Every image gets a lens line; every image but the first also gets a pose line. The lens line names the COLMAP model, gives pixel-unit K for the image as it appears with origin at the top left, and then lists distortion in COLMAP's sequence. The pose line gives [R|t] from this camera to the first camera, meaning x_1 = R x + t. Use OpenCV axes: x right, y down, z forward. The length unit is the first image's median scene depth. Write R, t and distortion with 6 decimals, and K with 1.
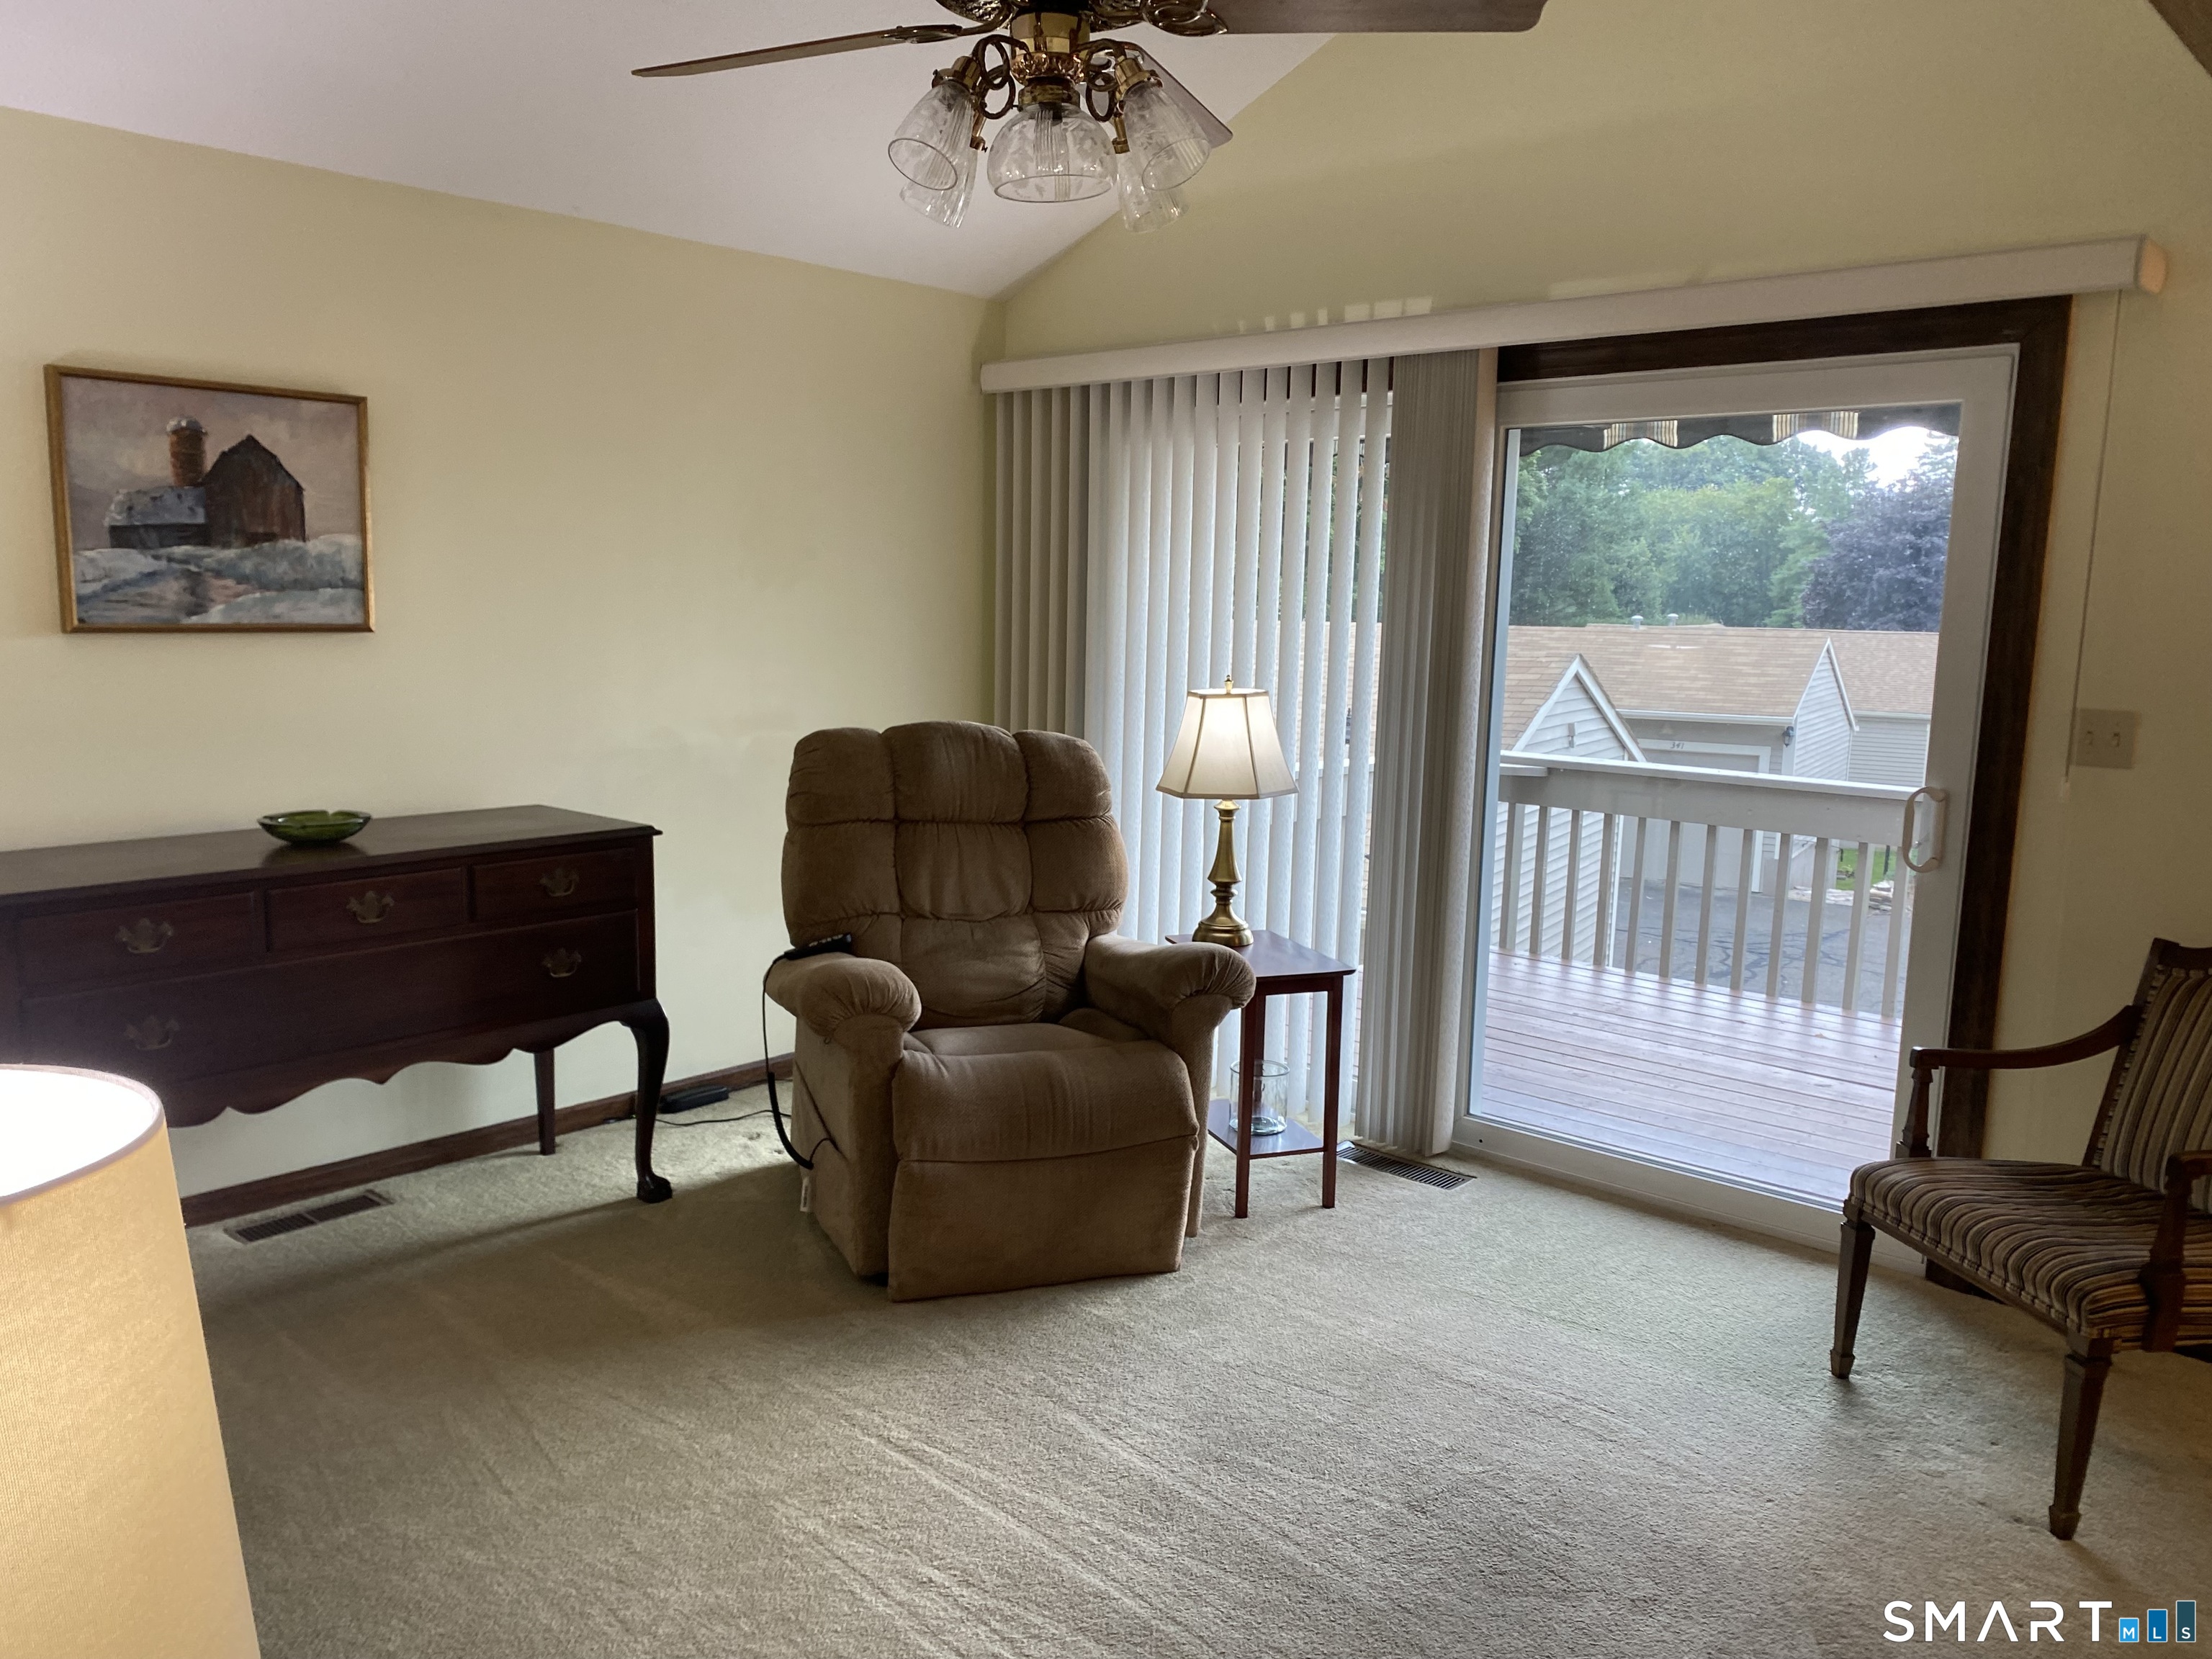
lens RADIAL K [[1685.5, 0, 1091.6], [0, 1685.5, 825.3], [0, 0, 1]] dist [0.007990, 0.003157]
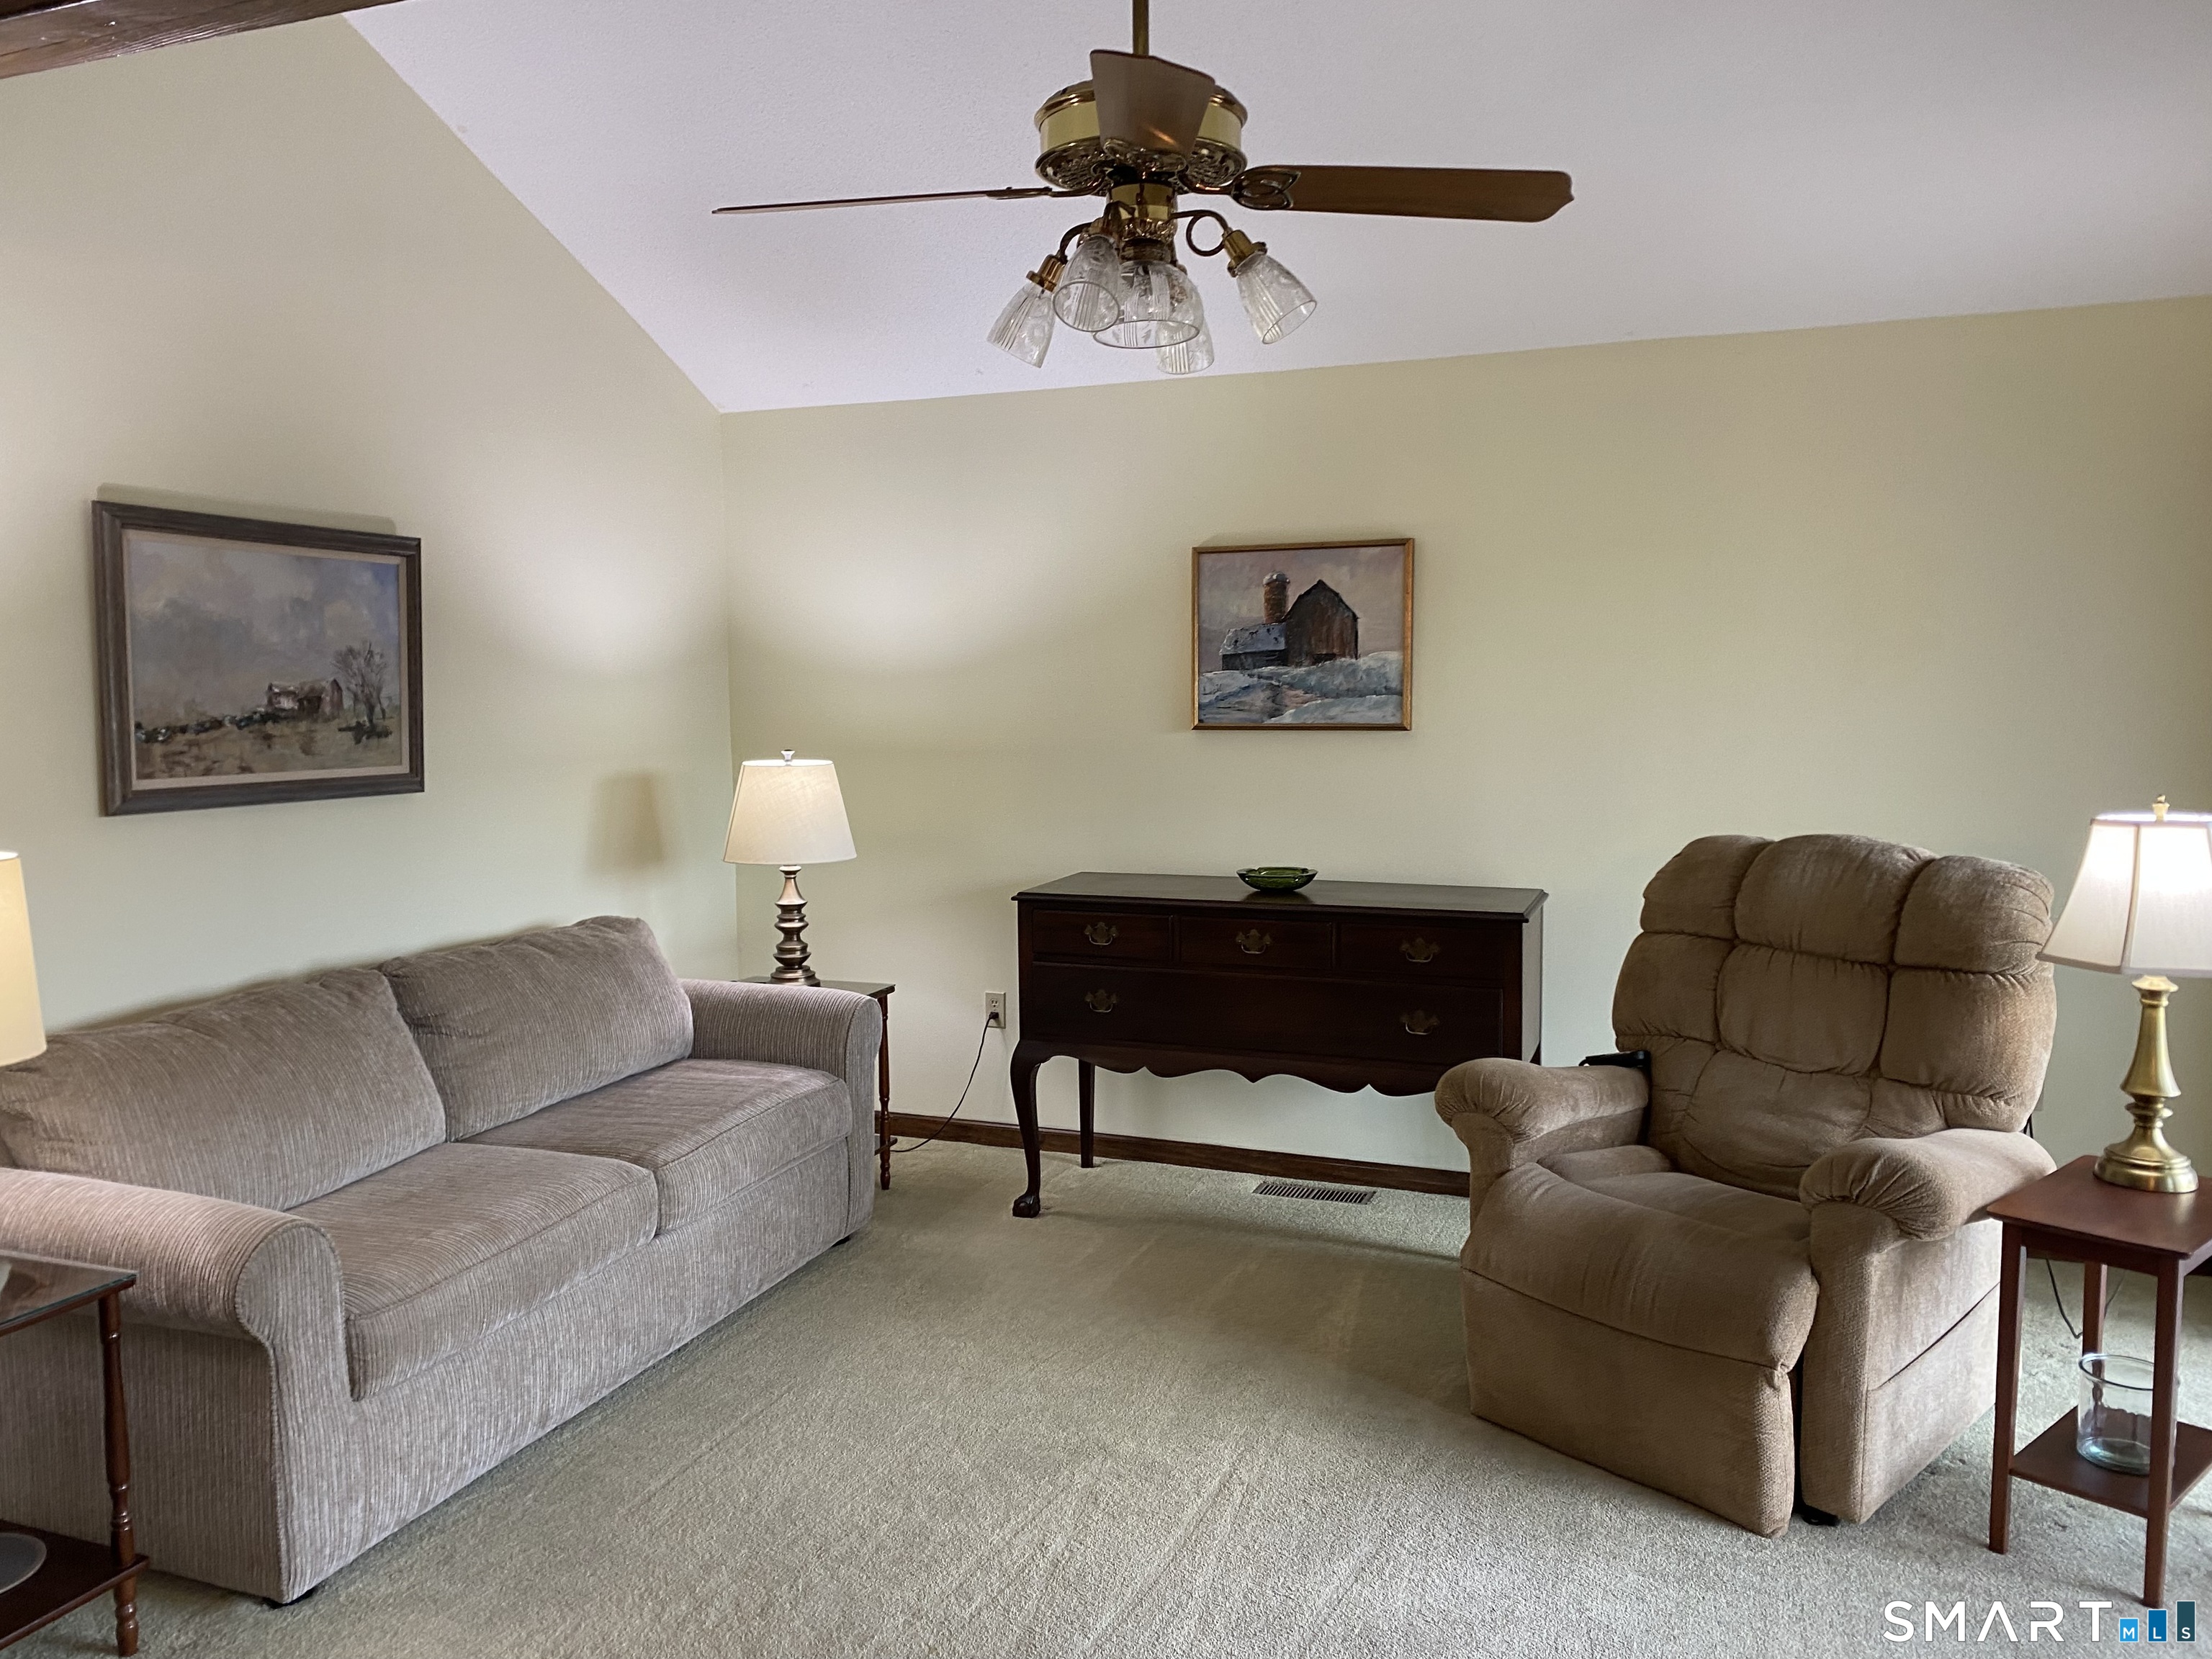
lens RADIAL K [[1685.5, 0, 1091.6], [0, 1685.5, 825.3], [0, 0, 1]] dist [0.007990, 0.003157]
pose [[0.335584, 0.054460, -0.940435, 0.674537], [-0.114731, 0.993258, 0.016578, -0.043663], [0.934997, 0.102334, 0.339570, 0.409648]]
